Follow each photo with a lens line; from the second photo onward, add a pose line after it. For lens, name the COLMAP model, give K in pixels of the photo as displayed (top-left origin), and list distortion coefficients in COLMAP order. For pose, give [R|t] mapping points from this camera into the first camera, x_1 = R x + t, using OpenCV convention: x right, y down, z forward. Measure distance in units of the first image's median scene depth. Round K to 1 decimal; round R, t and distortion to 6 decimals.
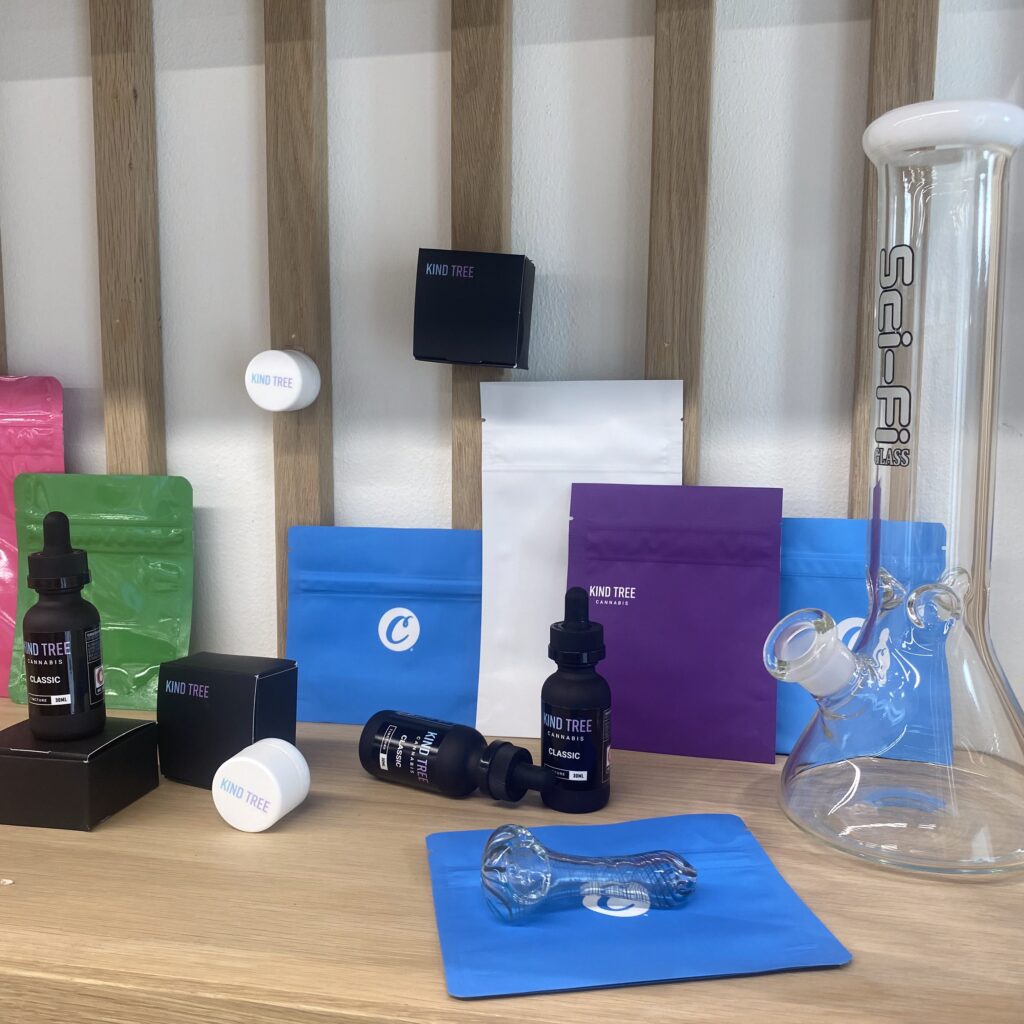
lens RADIAL K [[1069.7, 0, 514.8], [0, 1069.7, 512.9], [0, 0, 1]] dist [0.033300, 0.000000]
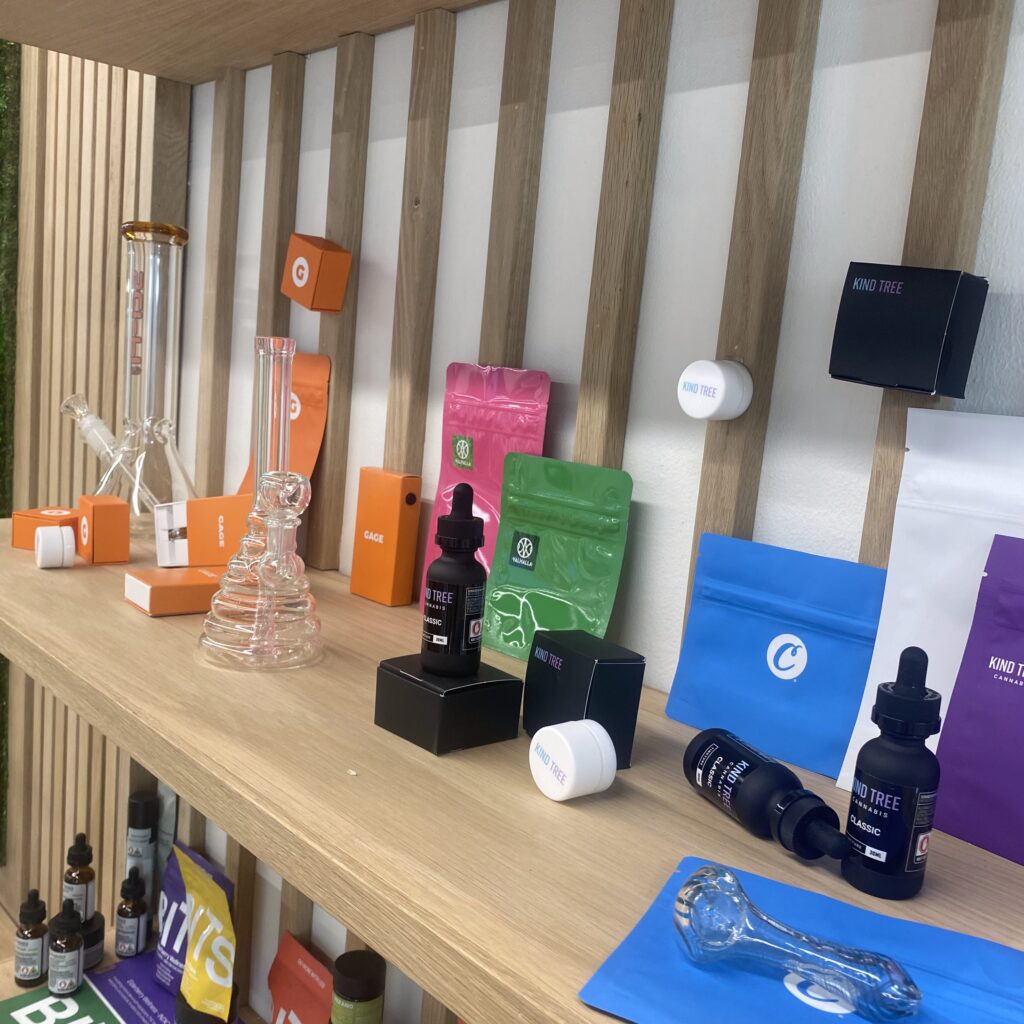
lens RADIAL K [[1069.7, 0, 514.6], [0, 1069.7, 510.6], [0, 0, 1]] dist [0.033300, 0.000000]
pose [[0.810637, 0.151567, -0.565593, 0.234186], [-0.159345, 0.986566, 0.035998, -0.017228], [0.563451, 0.060943, 0.823898, 0.063718]]
